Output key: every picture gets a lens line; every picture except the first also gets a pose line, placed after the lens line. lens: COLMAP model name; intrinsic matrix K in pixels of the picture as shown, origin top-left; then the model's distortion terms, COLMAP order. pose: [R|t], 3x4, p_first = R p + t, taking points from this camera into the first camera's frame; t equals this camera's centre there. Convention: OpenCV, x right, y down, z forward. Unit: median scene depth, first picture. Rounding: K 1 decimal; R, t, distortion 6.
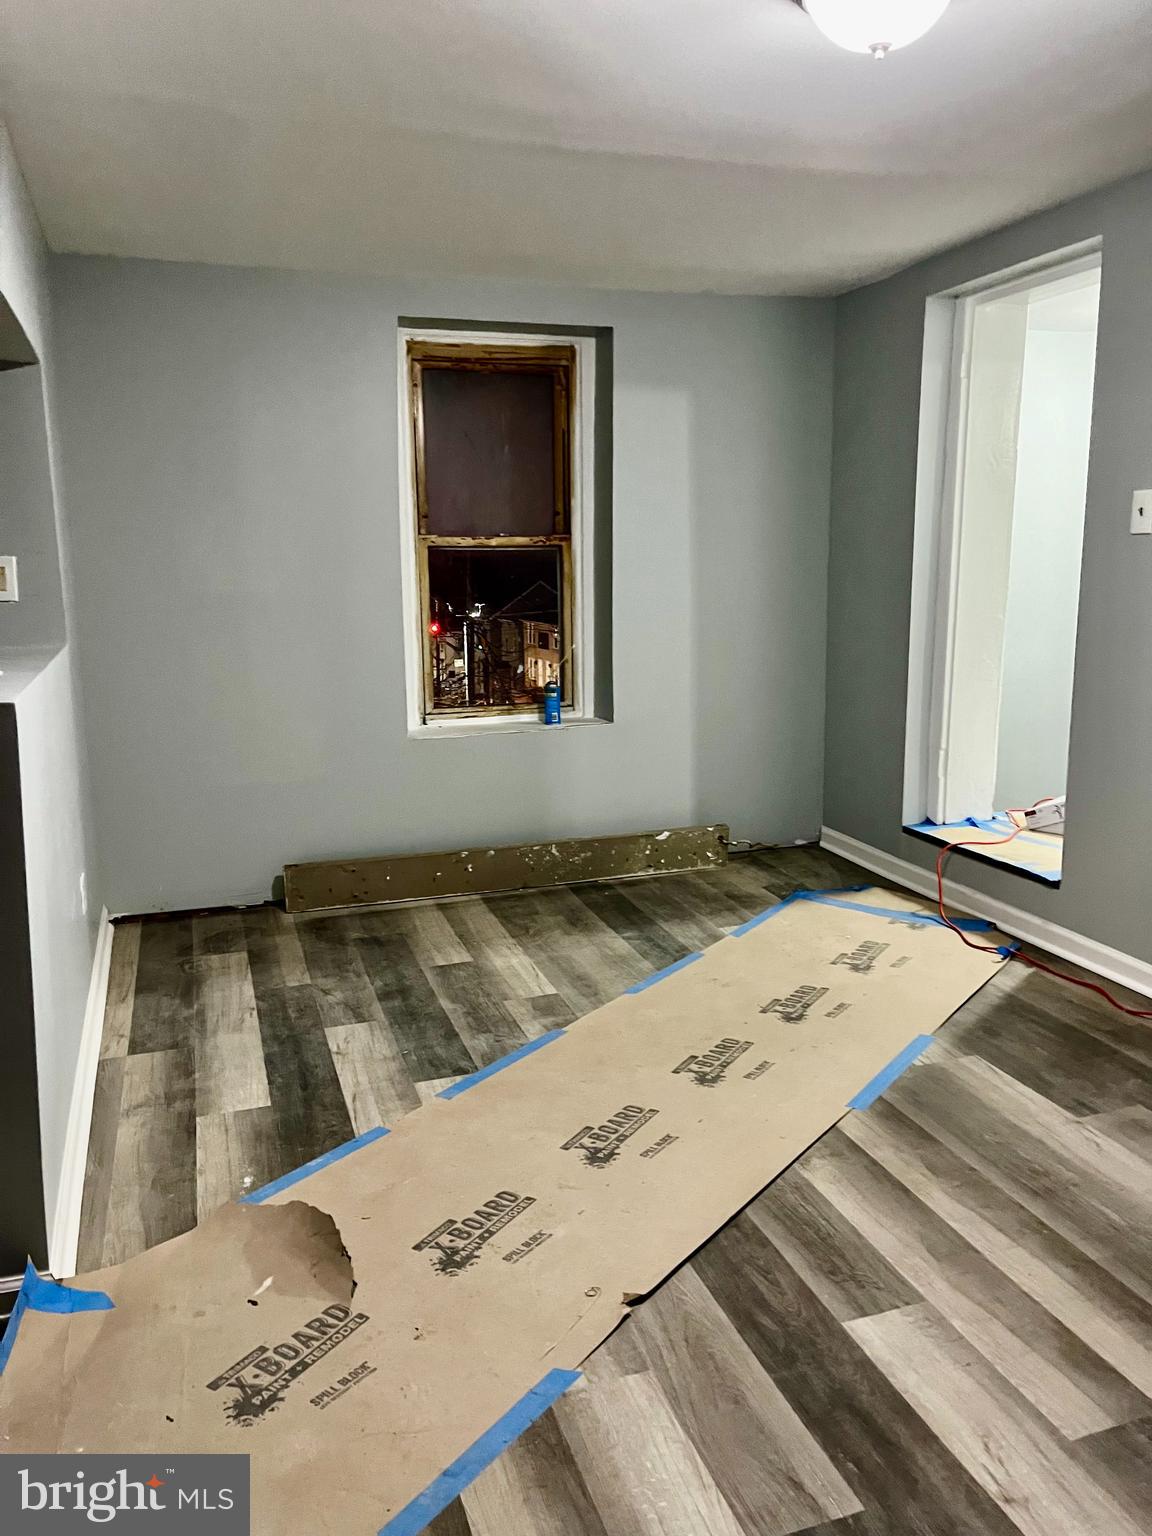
lens RADIAL K [[1157.0, 0, 570.4], [0, 1157.0, 774.3], [0, 0, 1]] dist [0.063340, -0.086749]
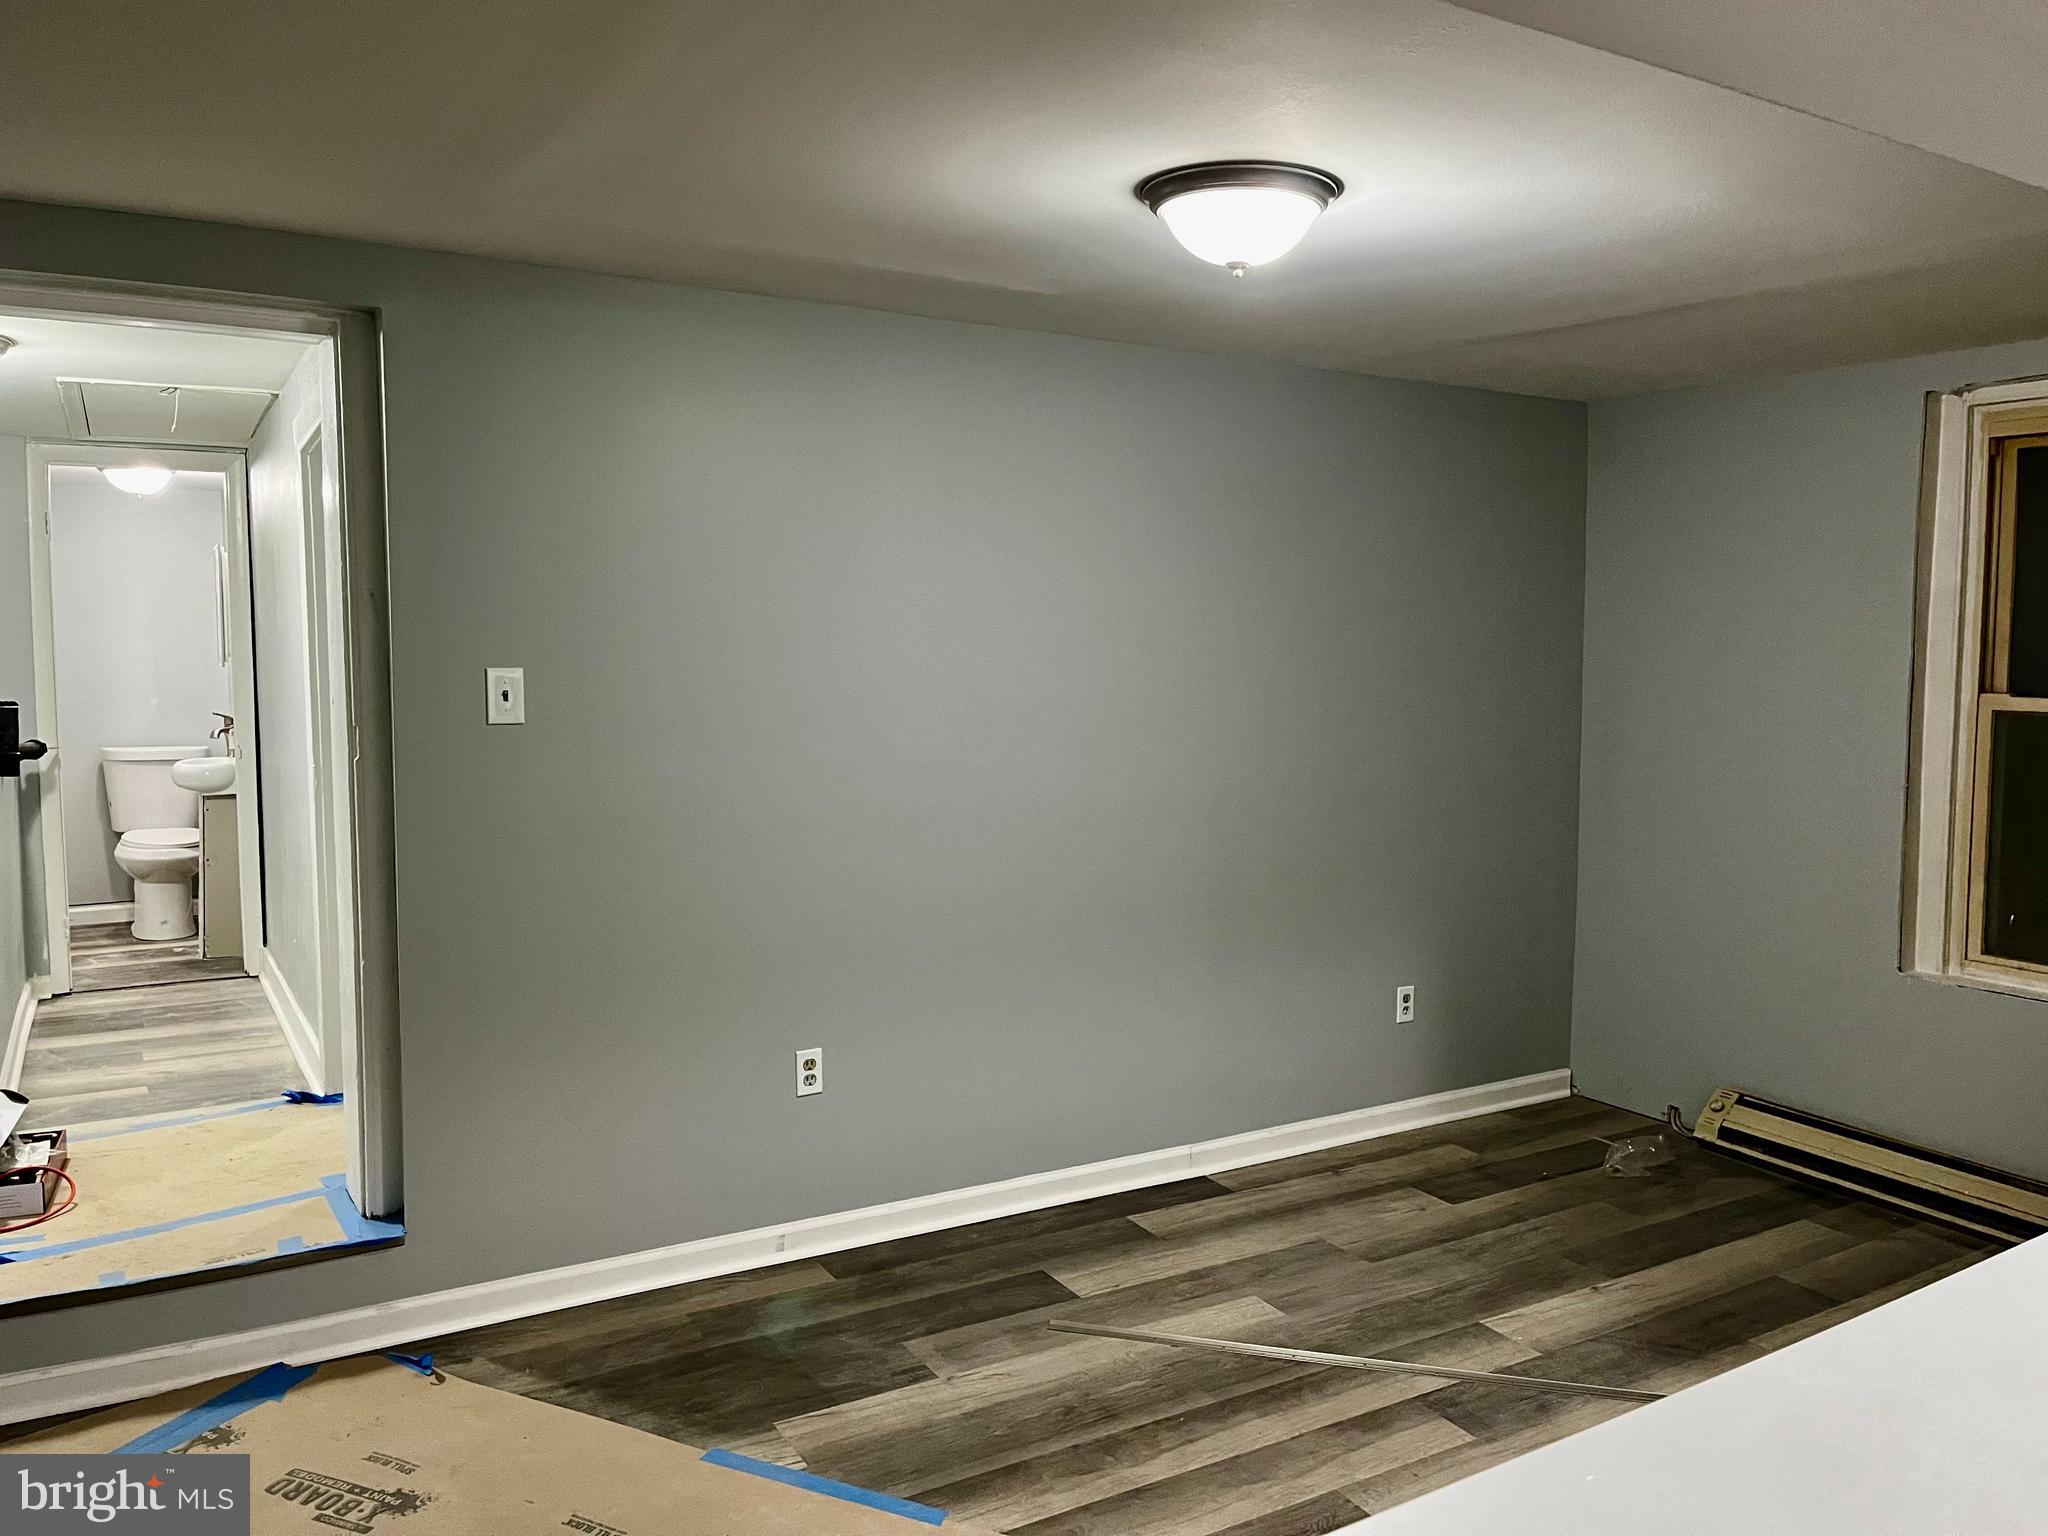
lens RADIAL K [[1542.7, 0, 1032.7], [0, 1542.7, 774.5], [0, 0, 1]] dist [0.063340, -0.086749]
pose [[-0.218138, -0.069007, 0.973475, -0.577963], [0.178455, 0.977858, 0.109306, -0.224300], [-0.959463, 0.197565, -0.200993, 0.883291]]
